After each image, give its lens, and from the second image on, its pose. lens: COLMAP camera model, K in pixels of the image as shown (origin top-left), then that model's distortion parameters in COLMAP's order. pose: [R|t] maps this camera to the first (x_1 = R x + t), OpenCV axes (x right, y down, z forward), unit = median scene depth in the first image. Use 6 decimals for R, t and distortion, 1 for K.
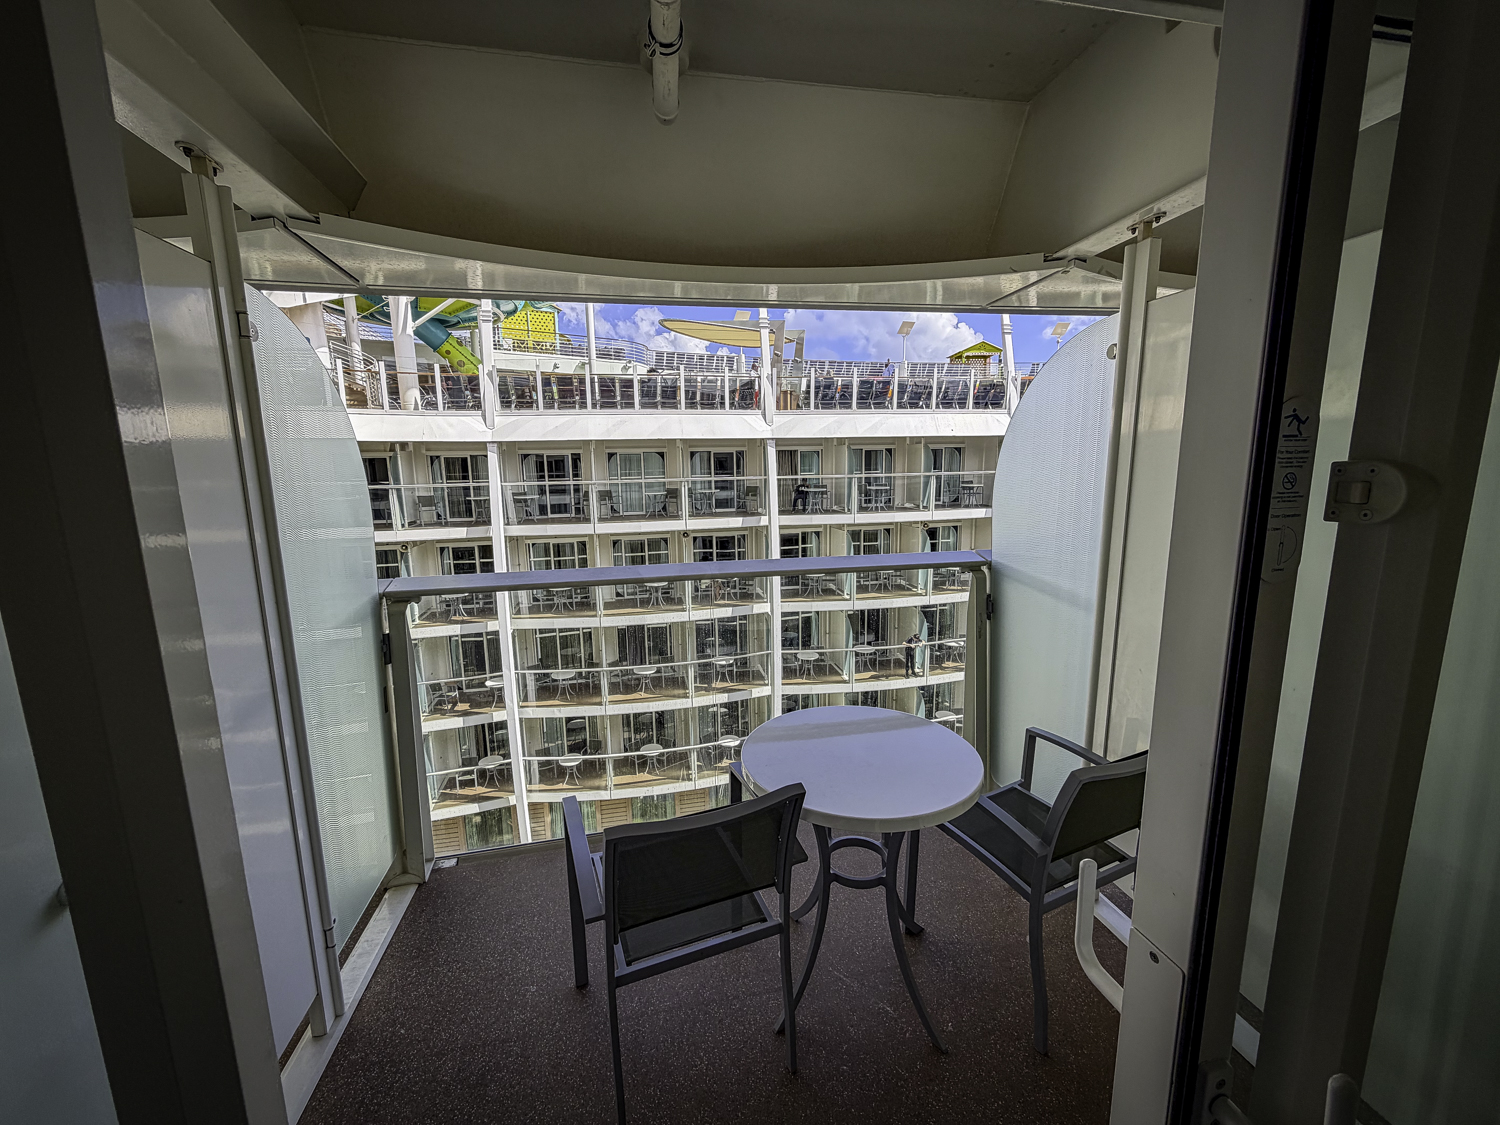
lens RADIAL K [[604.1, 0, 750.4], [0, 604.1, 559.6], [0, 0, 1]] dist [0.004020, -0.000125]
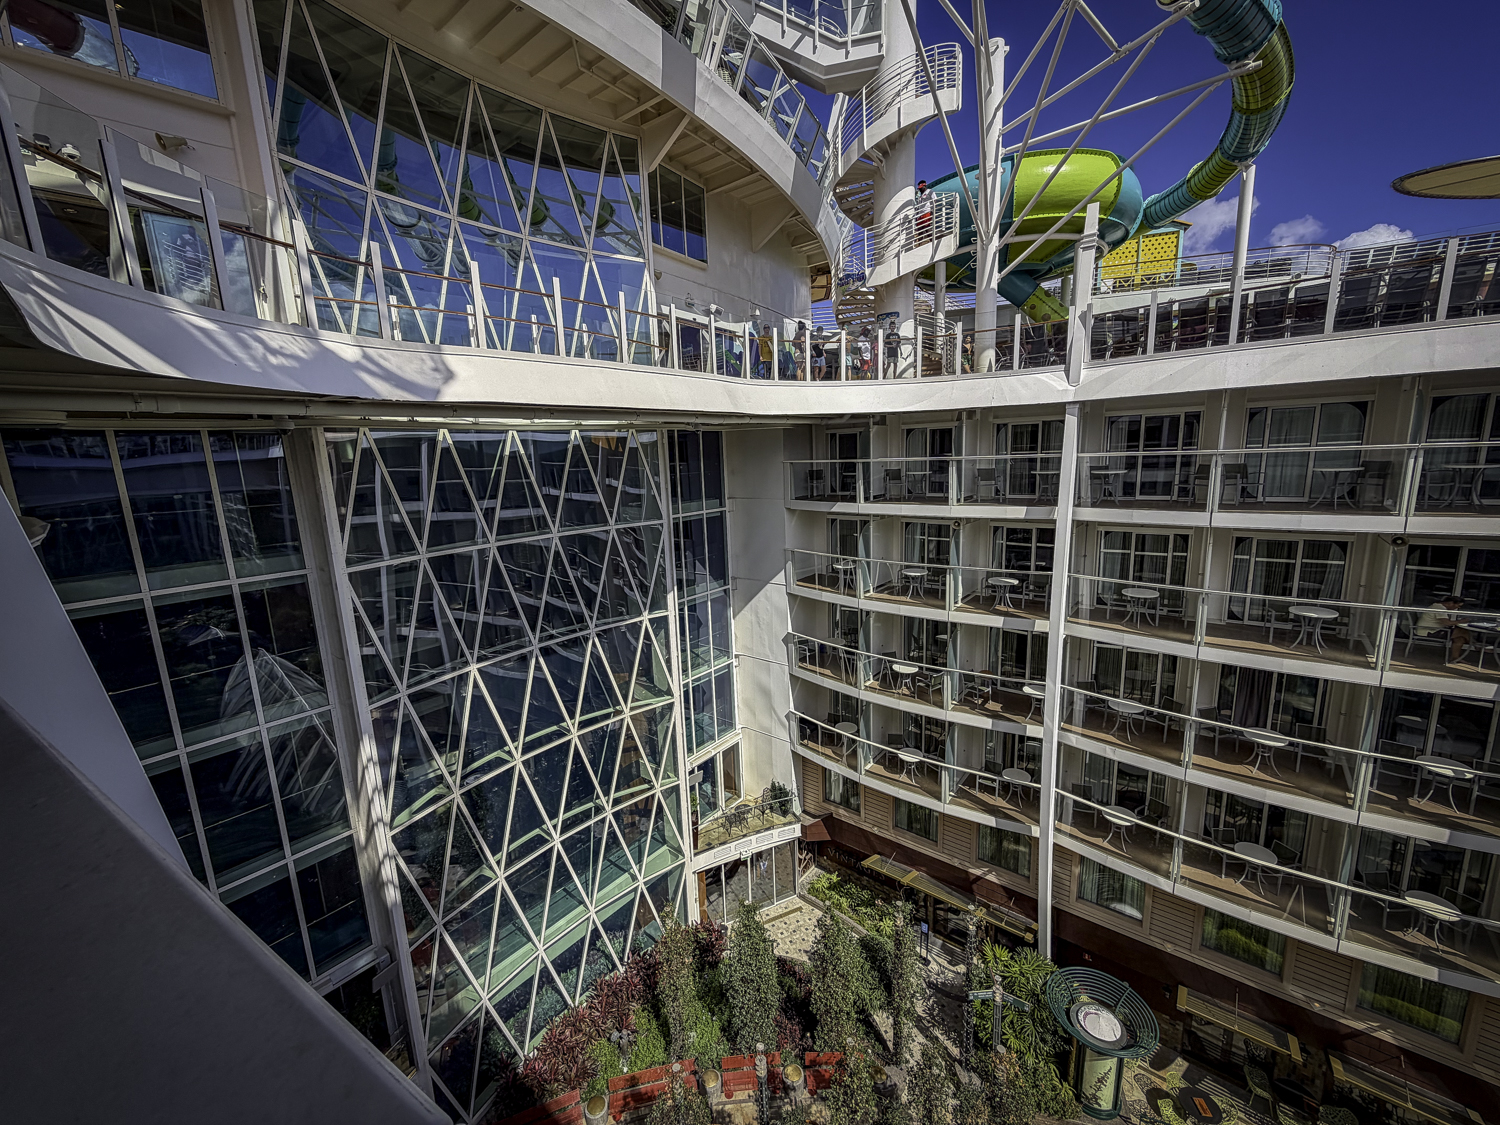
lens RADIAL K [[604.1, 0, 744.0], [0, 604.1, 563.7], [0, 0, 1]] dist [0.004020, -0.000125]
pose [[0.643290, 0.130896, -0.754351, -0.065921], [-0.098215, 0.991245, 0.088247, -0.008293], [0.759297, 0.017320, 0.650513, 0.131825]]
